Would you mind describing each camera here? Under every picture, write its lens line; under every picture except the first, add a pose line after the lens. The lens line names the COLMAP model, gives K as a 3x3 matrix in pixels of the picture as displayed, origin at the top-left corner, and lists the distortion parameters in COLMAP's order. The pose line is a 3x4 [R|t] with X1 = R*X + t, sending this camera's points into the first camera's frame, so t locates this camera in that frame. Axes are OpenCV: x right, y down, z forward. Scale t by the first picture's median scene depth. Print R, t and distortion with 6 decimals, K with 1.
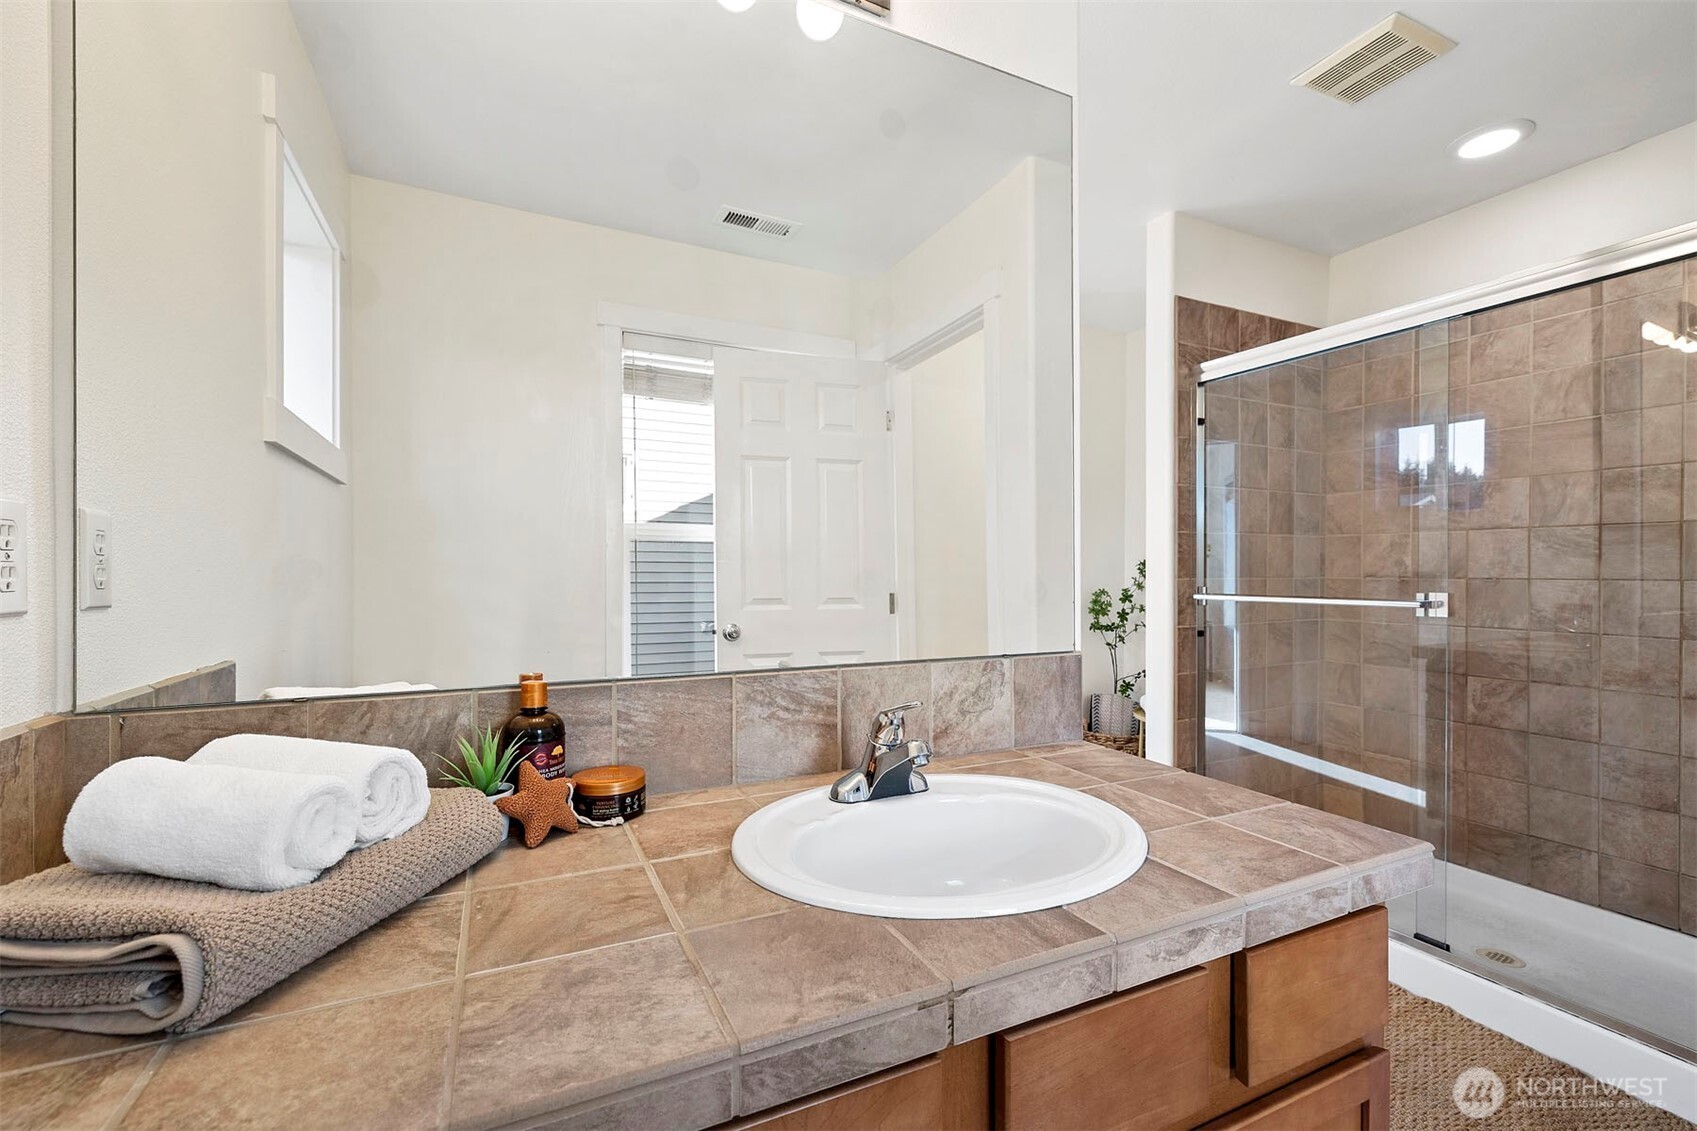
lens RADIAL K [[734.2, 0, 857.5], [0, 734.2, 571.6], [0, 0, 1]] dist [0.022890, 0.000792]
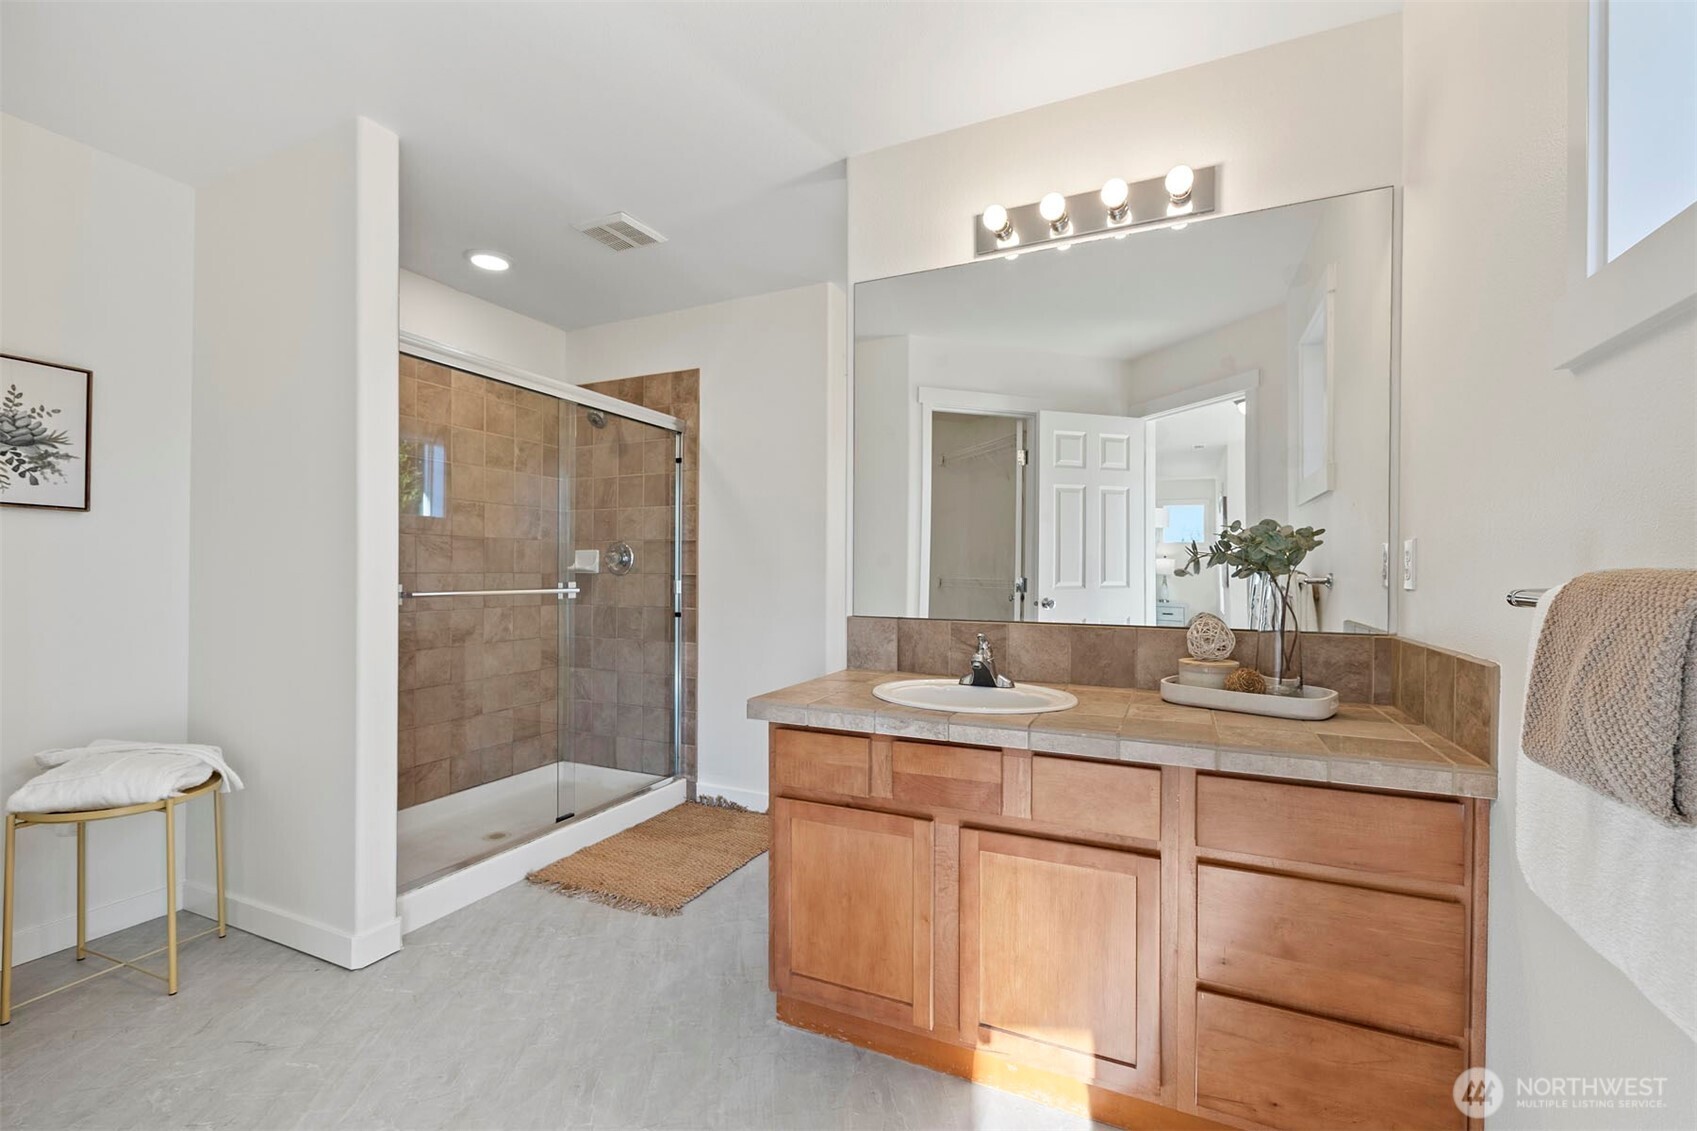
lens RADIAL K [[734.2, 0, 856.6], [0, 734.2, 570.9], [0, 0, 1]] dist [0.022890, 0.000792]
pose [[-0.633941, 0.004651, 0.773367, -0.681780], [0.002598, 0.999989, -0.003884, 0.014619], [-0.773377, -0.000453, -0.633946, 1.384121]]
